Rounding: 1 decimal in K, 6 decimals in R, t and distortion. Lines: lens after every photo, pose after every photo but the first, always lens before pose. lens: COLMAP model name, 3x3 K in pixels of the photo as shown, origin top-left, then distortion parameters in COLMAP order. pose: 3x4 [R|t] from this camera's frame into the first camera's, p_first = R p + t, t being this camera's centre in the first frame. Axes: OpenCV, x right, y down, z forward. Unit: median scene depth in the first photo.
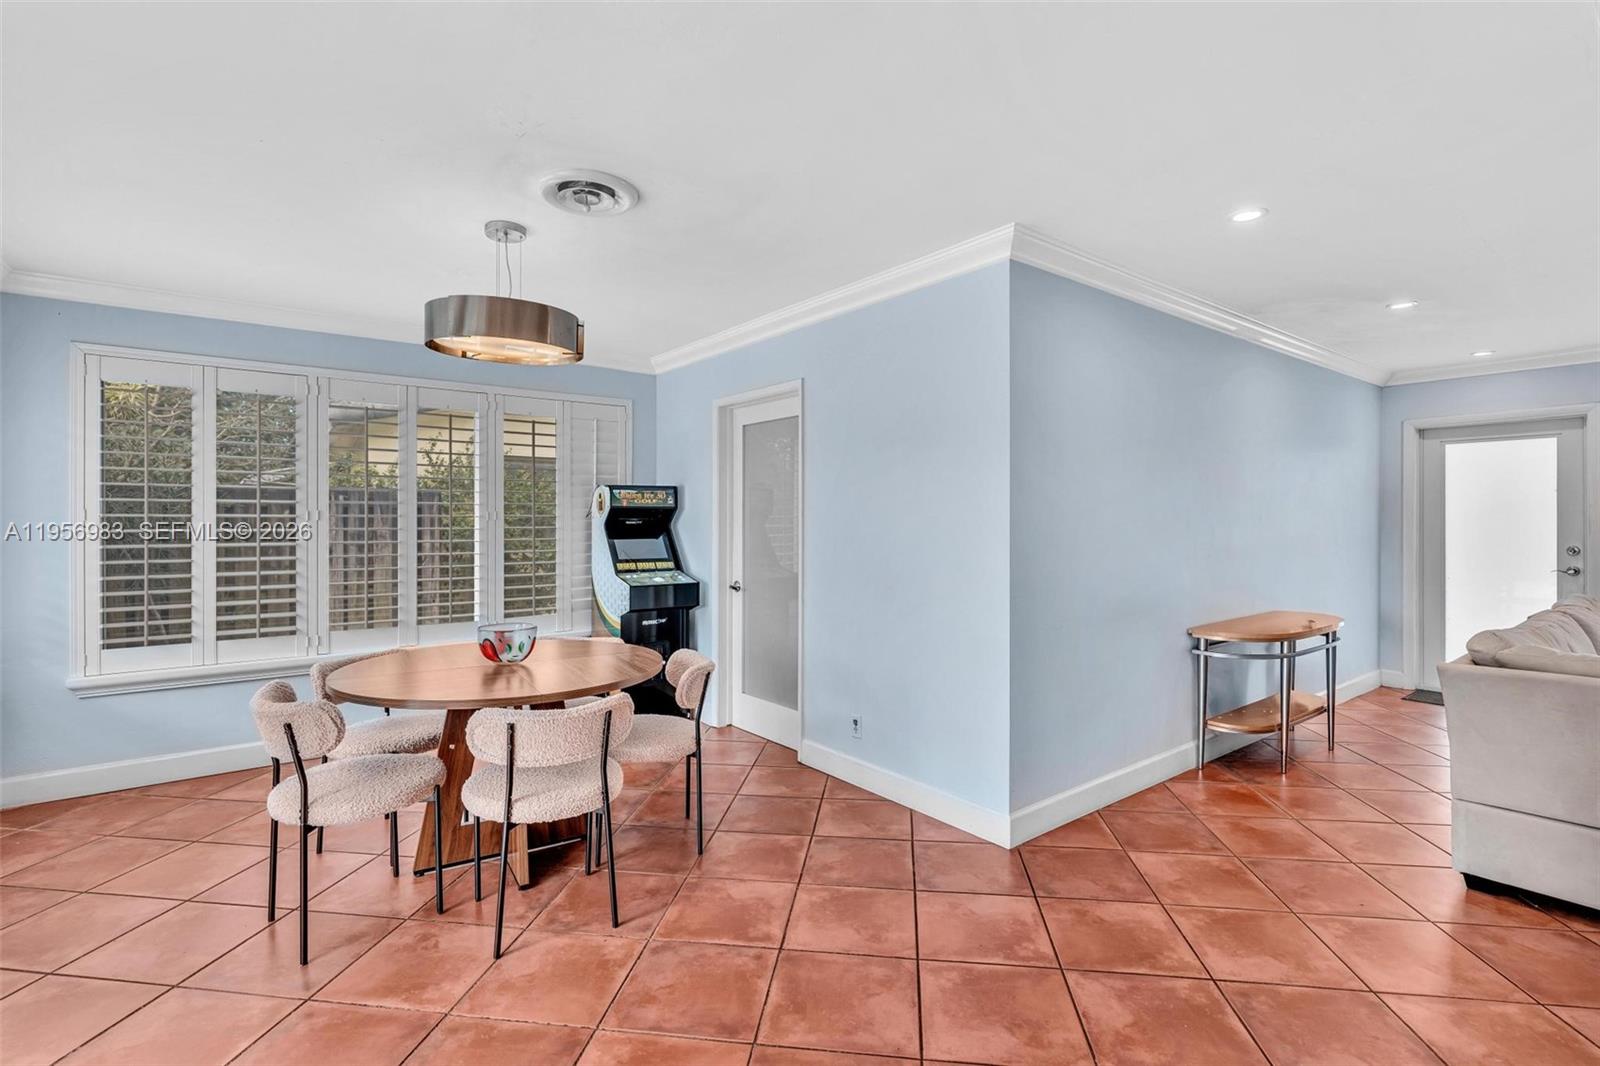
lens RADIAL K [[715.0, 0, 801.3], [0, 715.0, 530.2], [0, 0, 1]] dist [-0.000452, 0.000241]
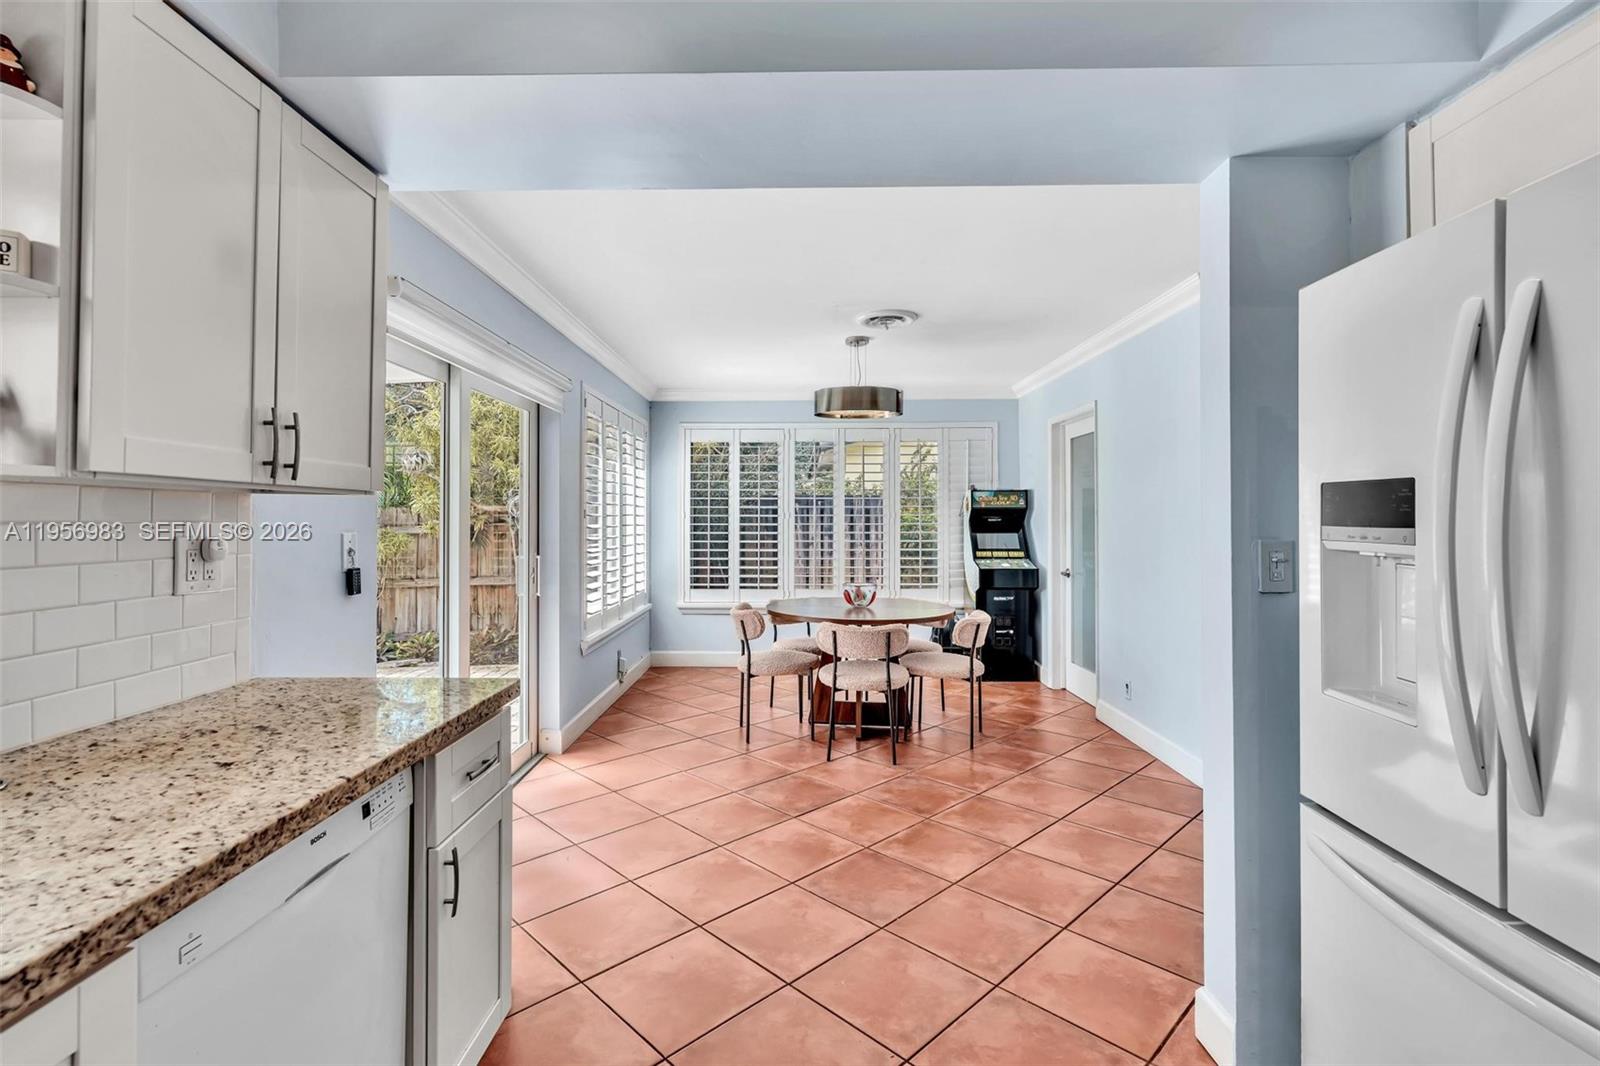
lens RADIAL K [[728.0, 0, 808.7], [0, 728.0, 523.0], [0, 0, 1]] dist [-0.000576, 0.000133]
pose [[0.792727, 0.002072, -0.609573, 0.345007], [-0.007451, 0.999952, -0.006291, 0.006291], [0.609531, 0.009530, 0.792705, -0.257558]]
